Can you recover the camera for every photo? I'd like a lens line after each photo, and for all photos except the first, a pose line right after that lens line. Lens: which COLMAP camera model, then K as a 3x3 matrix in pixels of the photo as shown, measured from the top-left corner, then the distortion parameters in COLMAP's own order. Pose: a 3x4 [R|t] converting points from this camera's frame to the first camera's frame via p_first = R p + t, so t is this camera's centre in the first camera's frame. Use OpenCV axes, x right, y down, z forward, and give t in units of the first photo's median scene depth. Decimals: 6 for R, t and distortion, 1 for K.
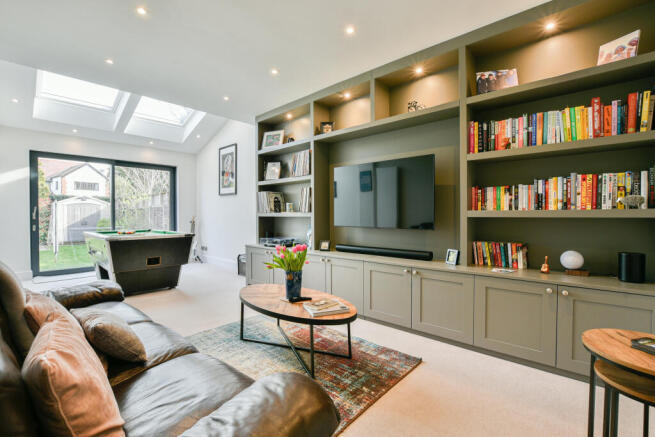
lens RADIAL K [[288.6, 0, 328.2], [0, 288.6, 218.4], [0, 0, 1]] dist [0.000302, 0.000090]
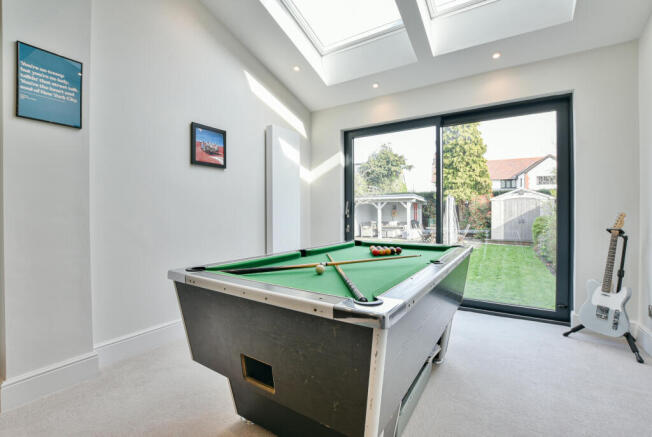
lens RADIAL K [[286.9, 0, 326.9], [0, 286.9, 214.6], [0, 0, 1]] dist [0.000417, 0.000162]
pose [[0.162241, 0.011231, -0.986687, -0.199116], [-0.010891, 0.999895, 0.009591, -0.008441], [0.986691, 0.009190, 0.162347, 0.653391]]
